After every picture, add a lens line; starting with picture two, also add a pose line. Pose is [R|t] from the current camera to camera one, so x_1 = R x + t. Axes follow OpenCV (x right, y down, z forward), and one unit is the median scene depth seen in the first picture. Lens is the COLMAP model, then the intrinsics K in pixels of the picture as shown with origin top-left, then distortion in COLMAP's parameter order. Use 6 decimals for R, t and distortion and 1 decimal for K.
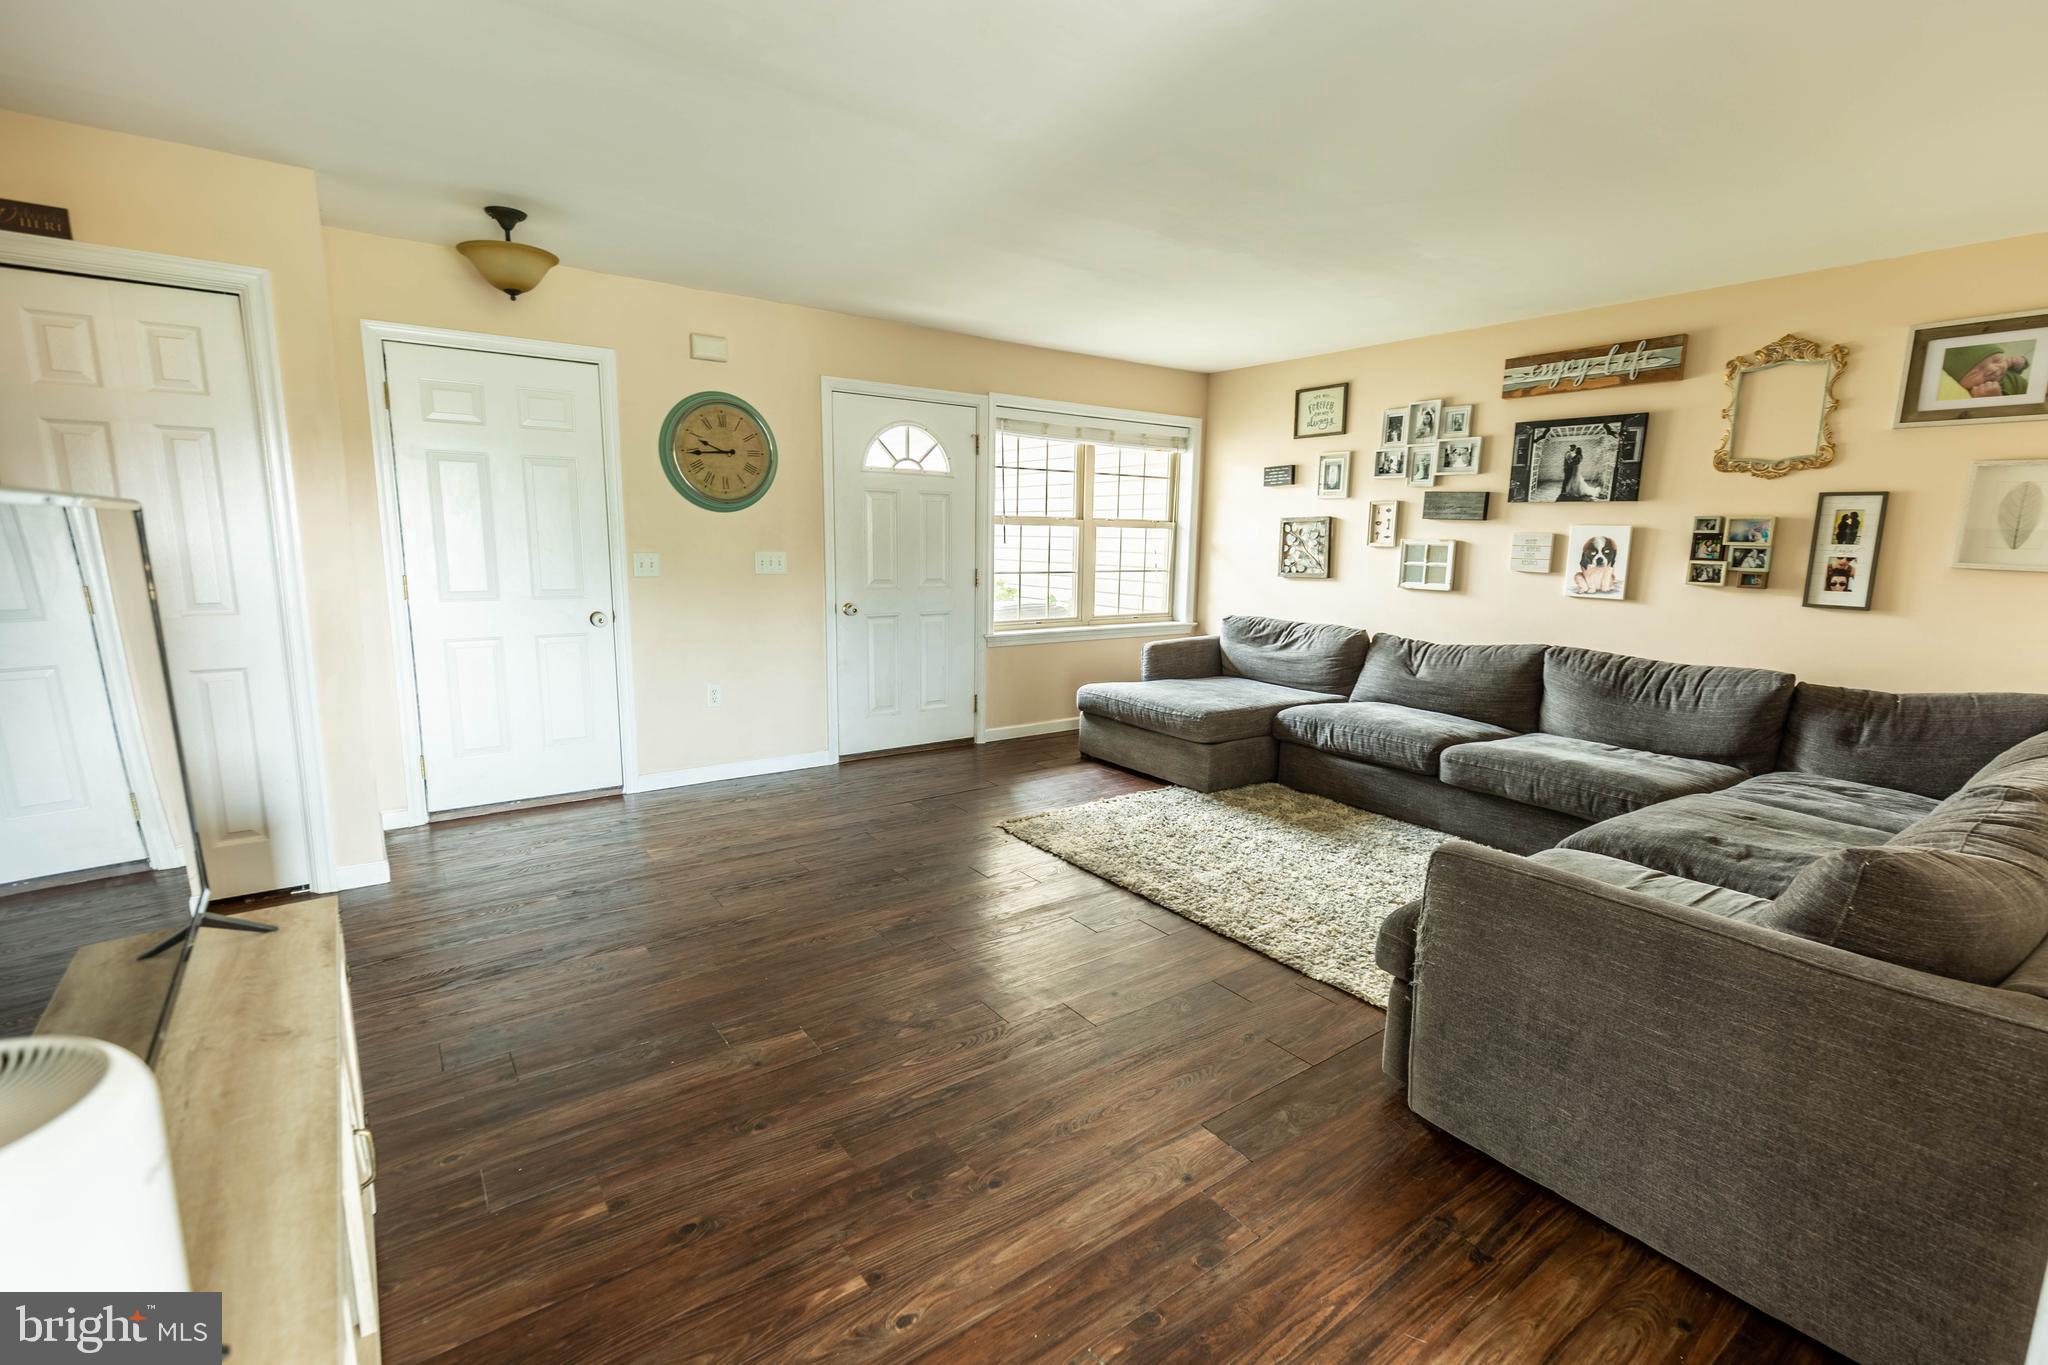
lens RADIAL K [[917.5, 0, 1046.1], [0, 917.5, 687.7], [0, 0, 1]] dist [0.013965, -0.007276]
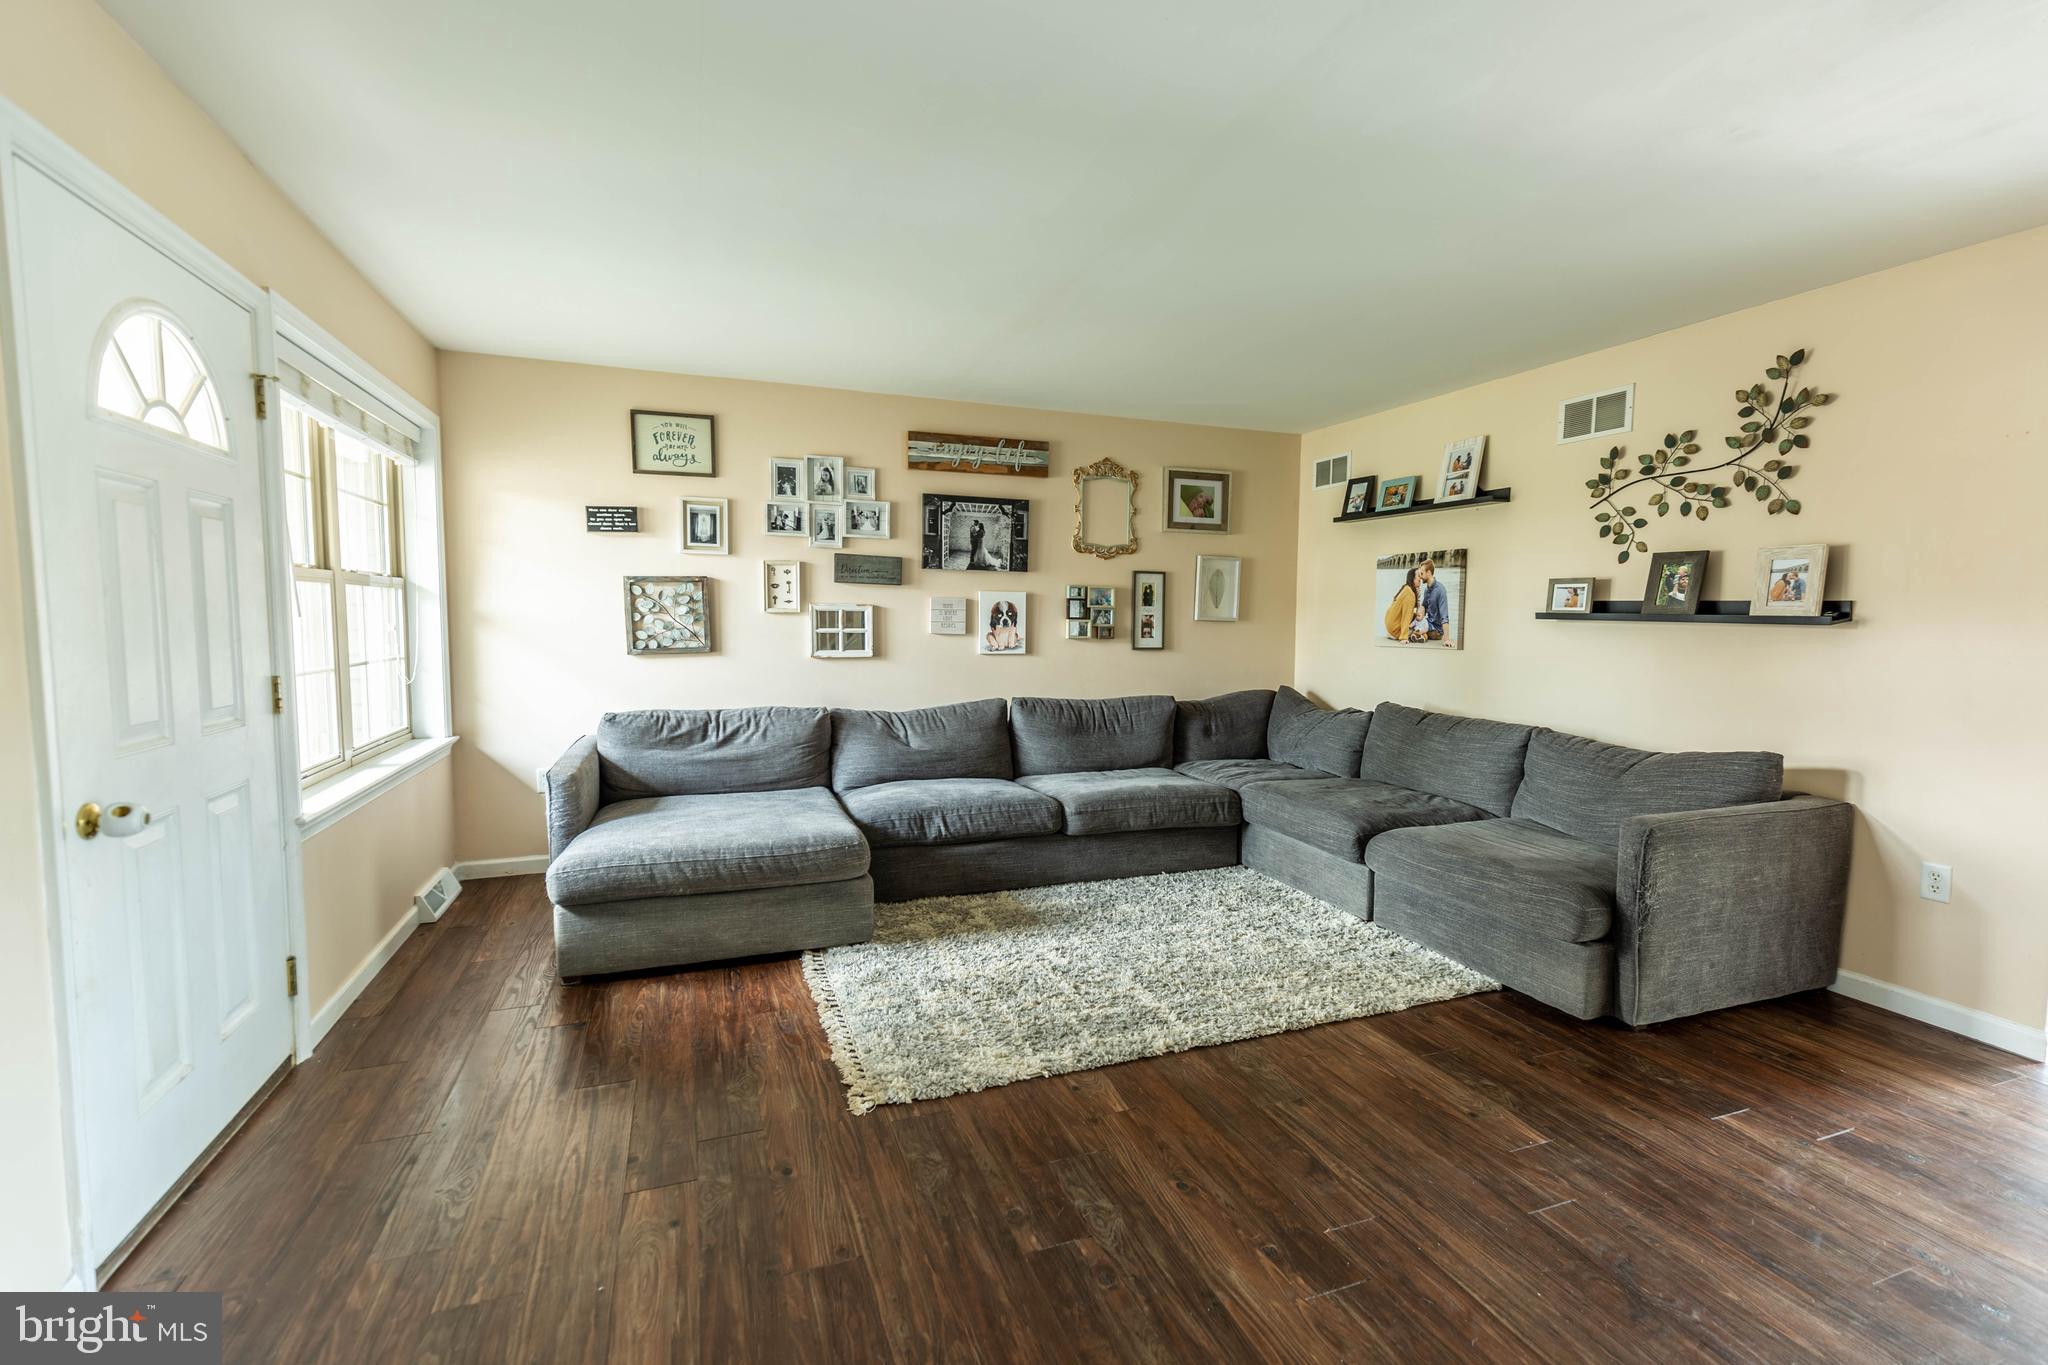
lens RADIAL K [[917.5, 0, 1046.1], [0, 917.5, 687.7], [0, 0, 1]] dist [0.013965, -0.007276]
pose [[0.261818, -0.092927, 0.960633, -0.481237], [0.157329, 0.986149, 0.052515, -0.104251], [-0.952207, 0.137387, 0.272811, 0.621063]]
